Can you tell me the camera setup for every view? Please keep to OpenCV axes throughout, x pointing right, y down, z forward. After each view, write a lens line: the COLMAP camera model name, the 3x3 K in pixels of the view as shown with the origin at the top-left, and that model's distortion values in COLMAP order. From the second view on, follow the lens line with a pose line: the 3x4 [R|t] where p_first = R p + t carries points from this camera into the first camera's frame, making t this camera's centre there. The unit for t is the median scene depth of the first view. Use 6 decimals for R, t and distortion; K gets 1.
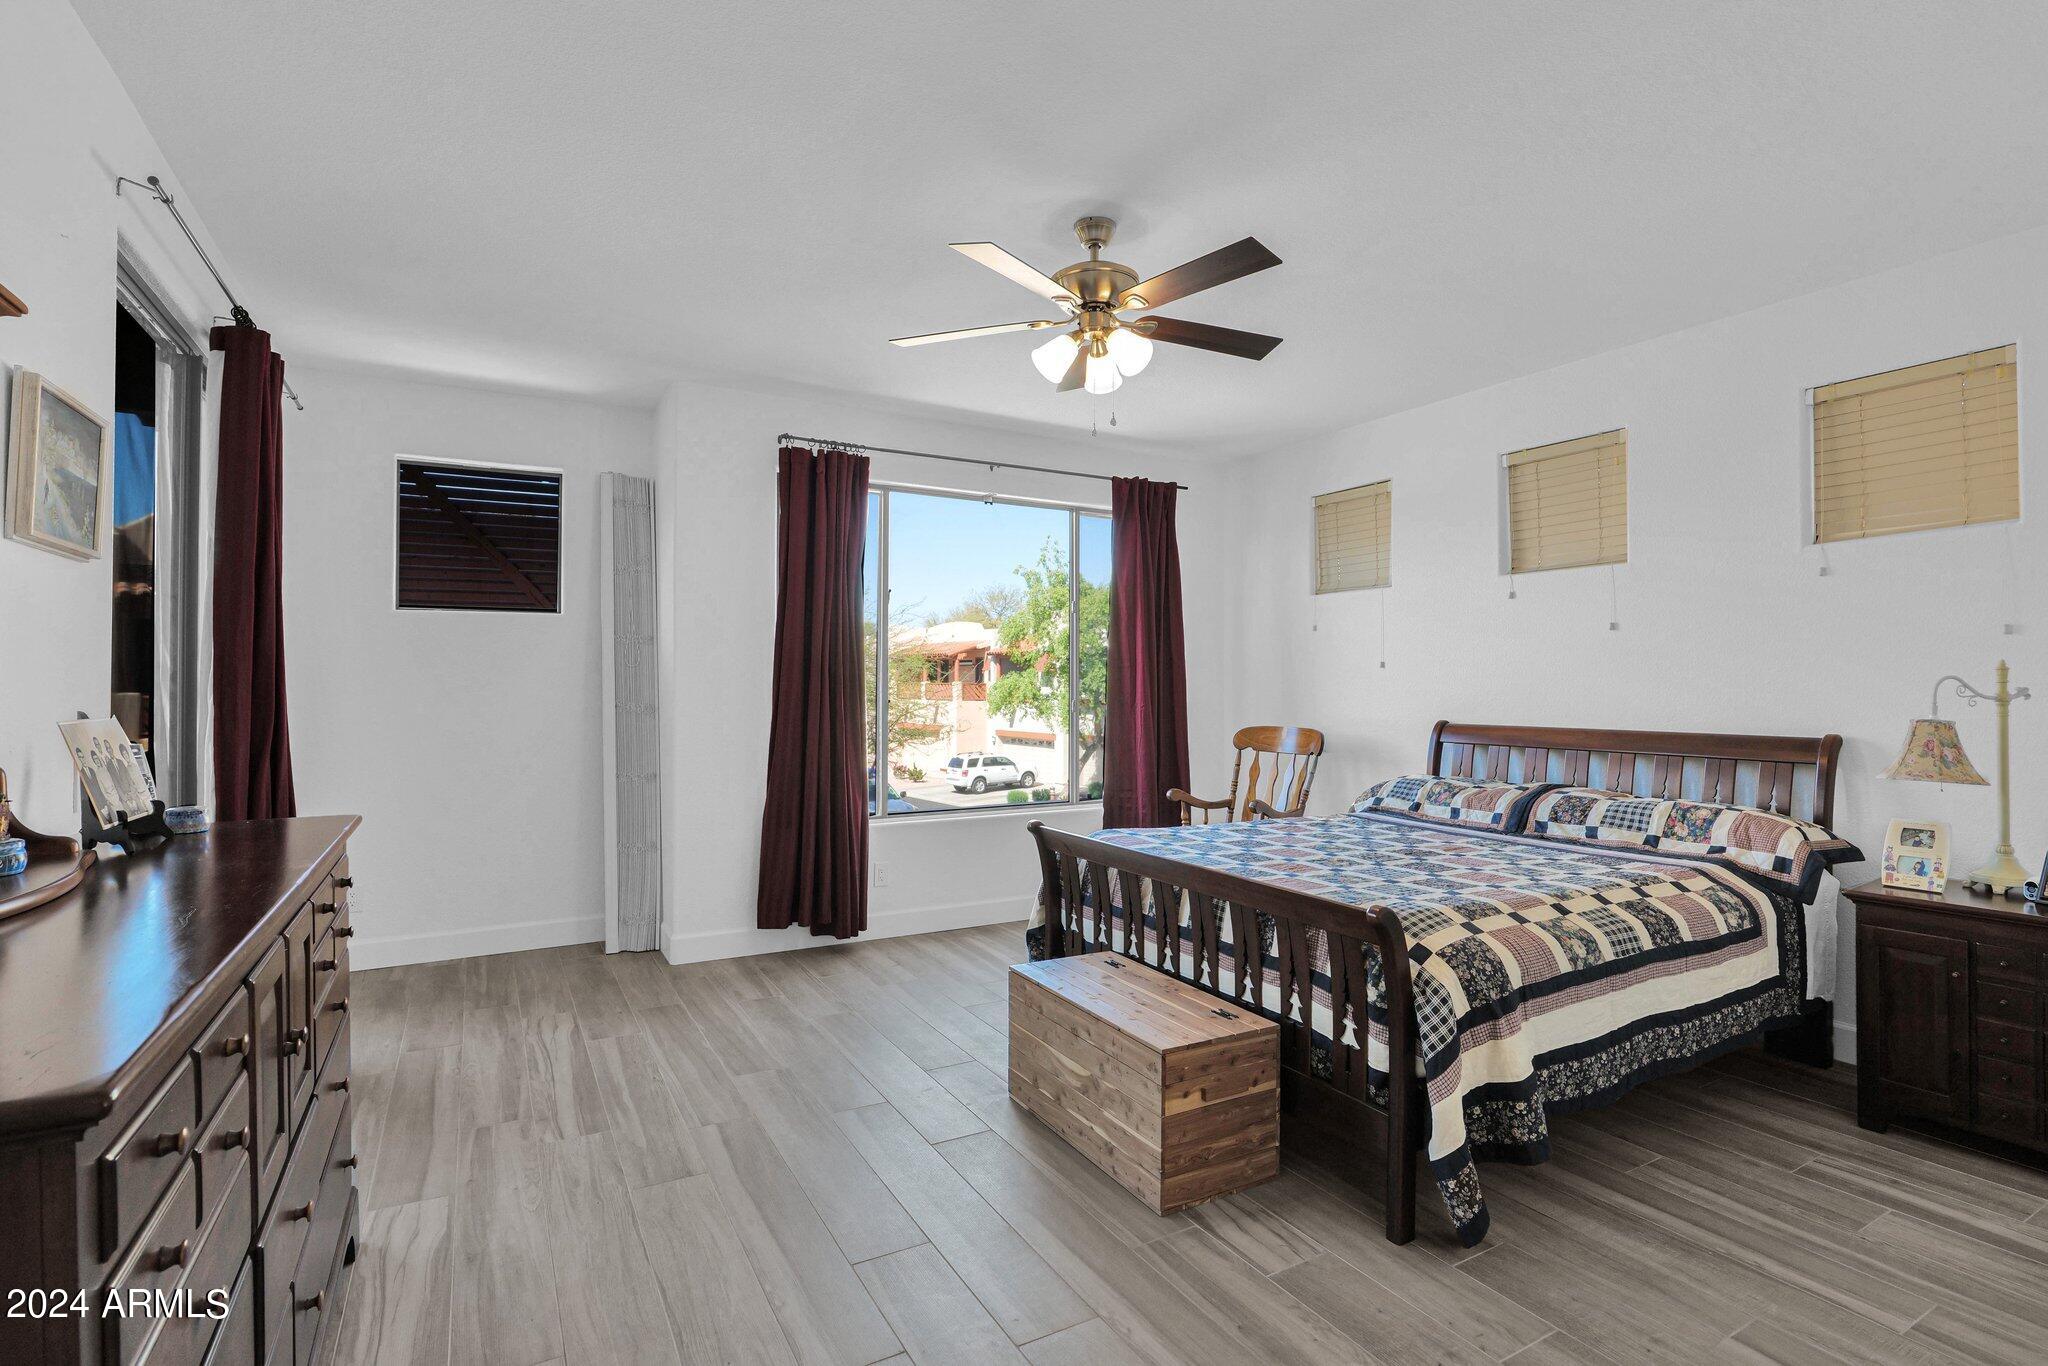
lens RADIAL K [[967.6, 0, 1027.9], [0, 967.6, 685.4], [0, 0, 1]] dist [-0.002191, 0.001813]
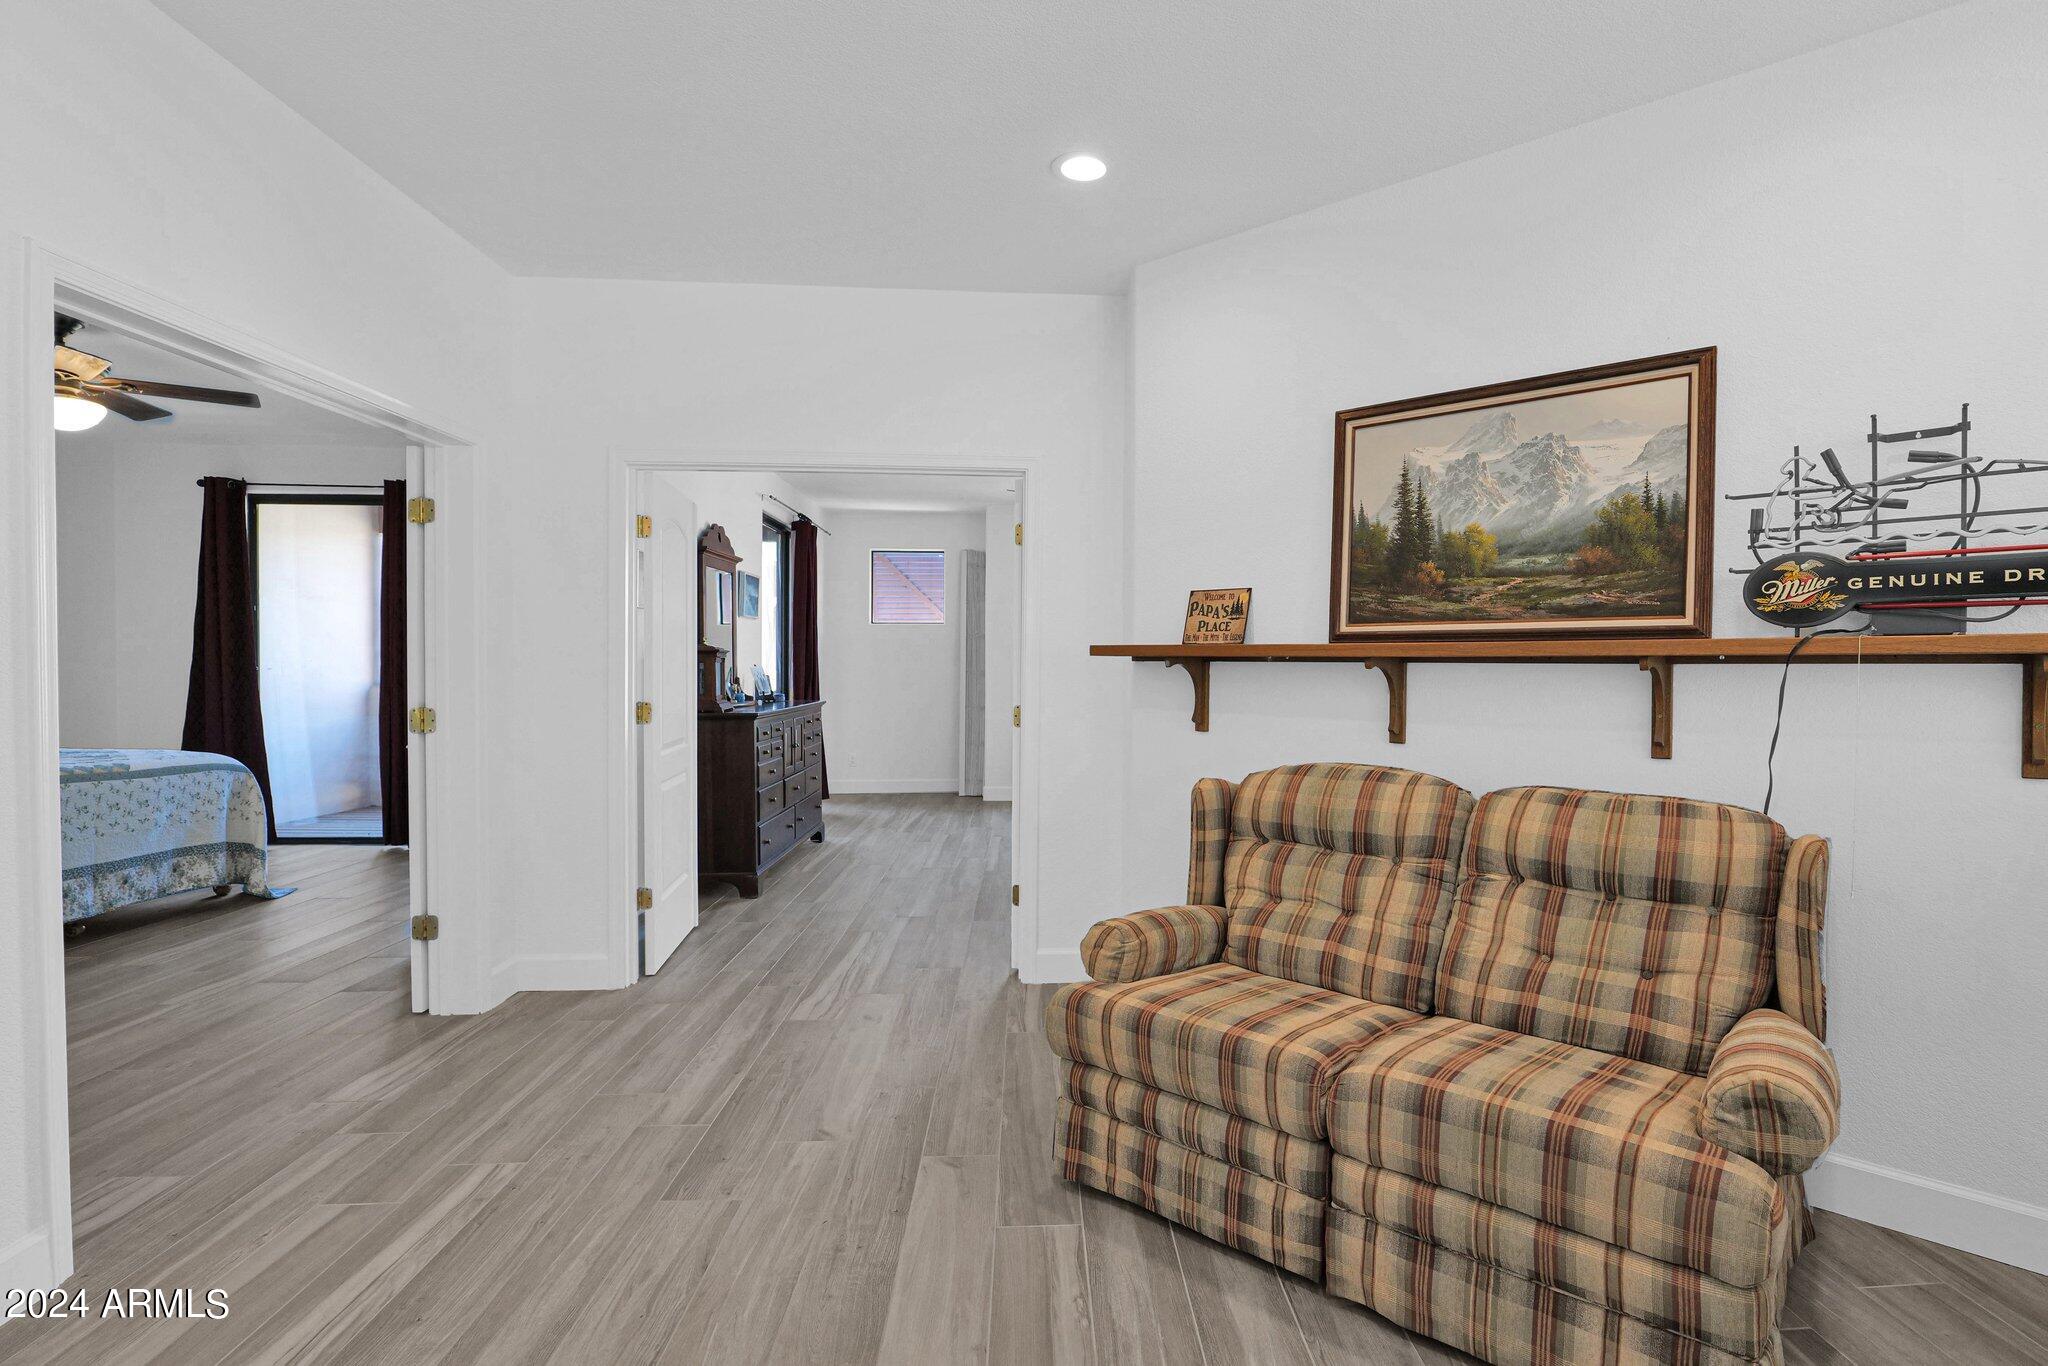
lens RADIAL K [[967.6, 0, 1018.3], [0, 967.6, 682.2], [0, 0, 1]] dist [-0.002191, 0.001813]
pose [[0.870202, 0.015781, -0.492442, 0.610589], [-0.003928, 0.999677, 0.025094, -0.000901], [0.492680, -0.019903, 0.869983, -0.611650]]
